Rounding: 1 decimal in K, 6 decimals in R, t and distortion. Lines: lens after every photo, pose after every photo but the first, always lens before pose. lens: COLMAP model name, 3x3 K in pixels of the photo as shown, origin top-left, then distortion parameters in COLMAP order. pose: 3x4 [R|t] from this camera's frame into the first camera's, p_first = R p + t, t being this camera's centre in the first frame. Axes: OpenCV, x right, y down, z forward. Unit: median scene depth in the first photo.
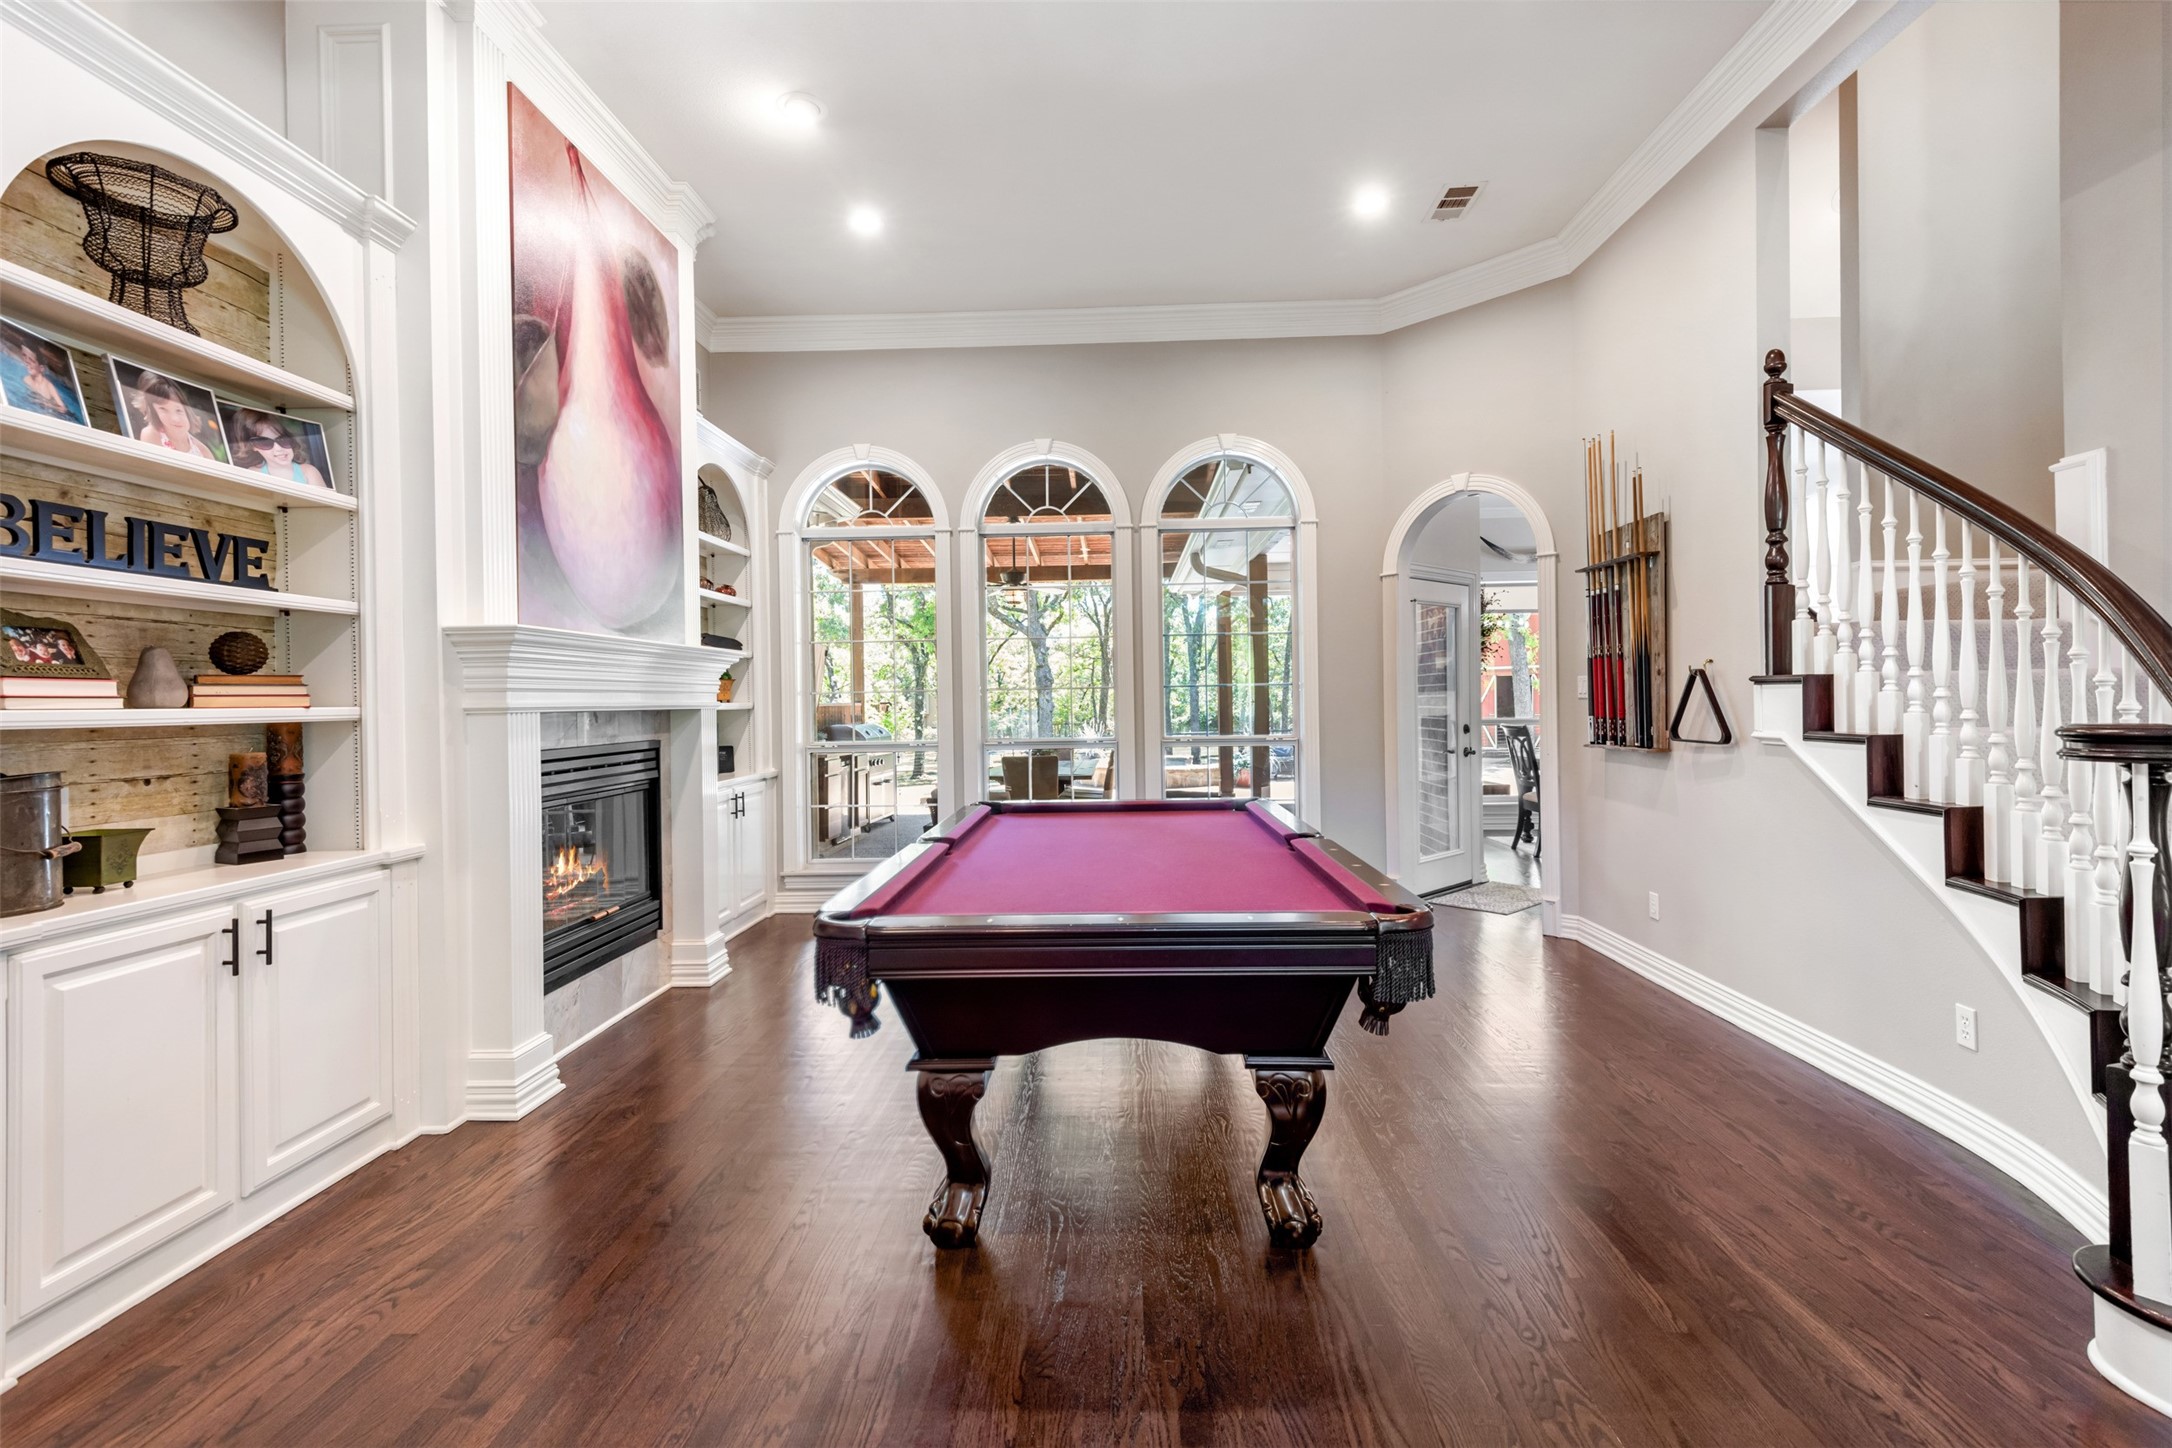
lens RADIAL K [[987.4, 0, 1085.7], [0, 987.4, 696.0], [0, 0, 1]] dist [0.001872, -0.000176]
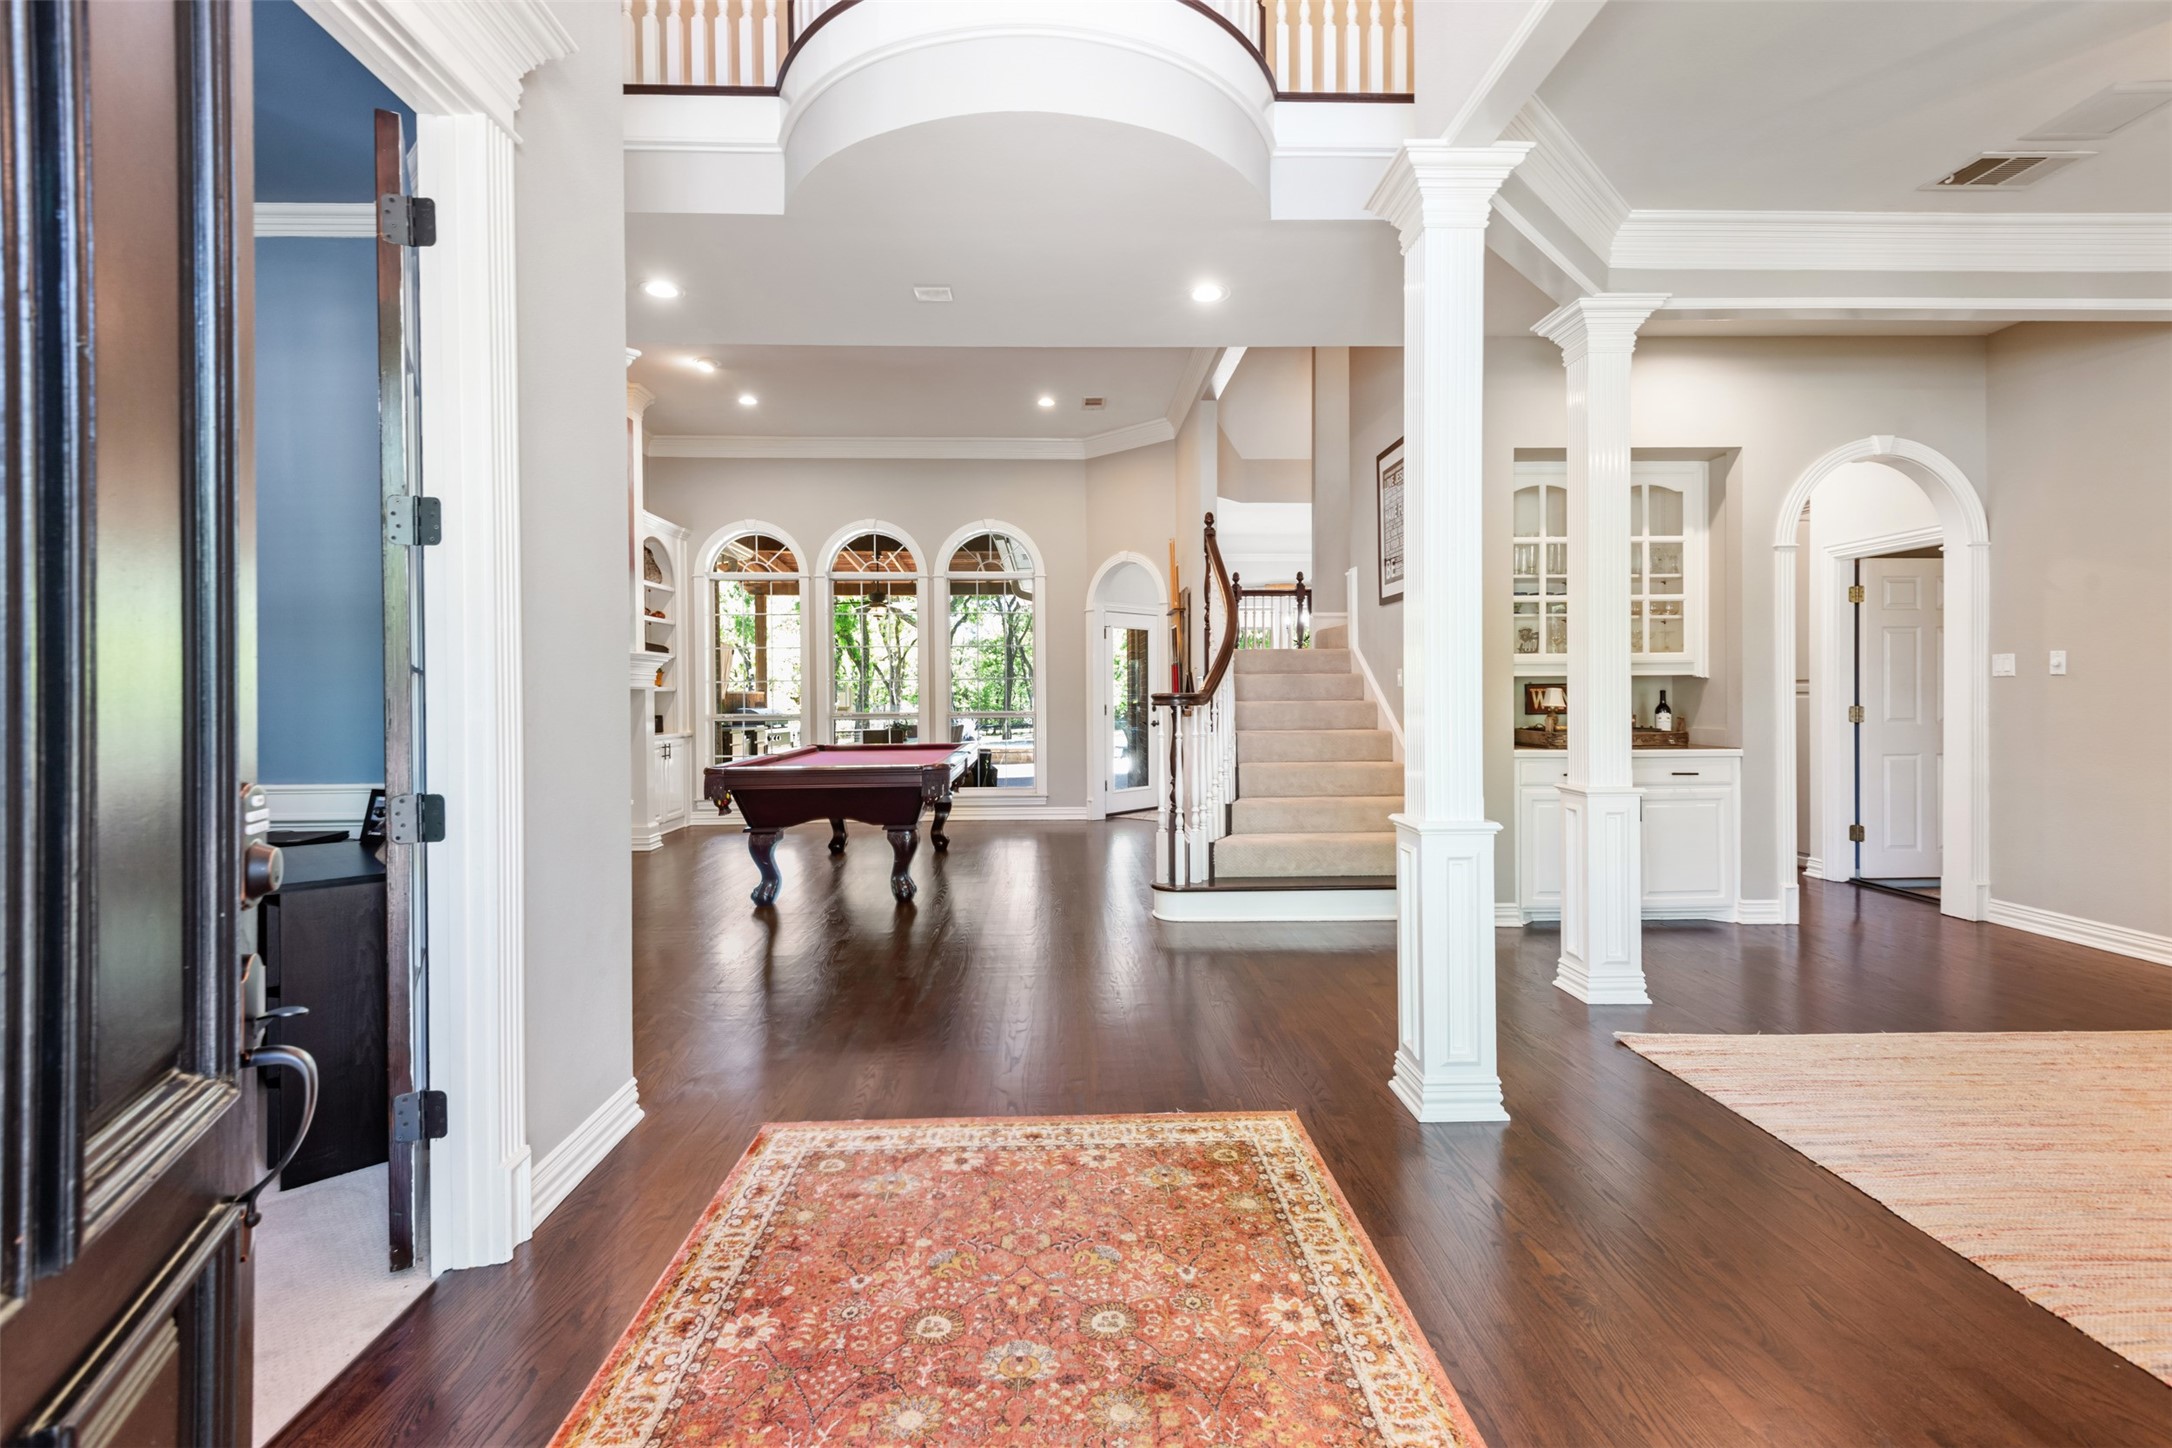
lens RADIAL K [[987.4, 0, 1085.7], [0, 987.4, 696.0], [0, 0, 1]] dist [0.001872, -0.000176]
pose [[0.997296, 0.008759, 0.072970, 0.200432], [-0.009138, 0.999946, 0.004869, 0.006676], [-0.072924, -0.005523, 0.997322, -0.622699]]
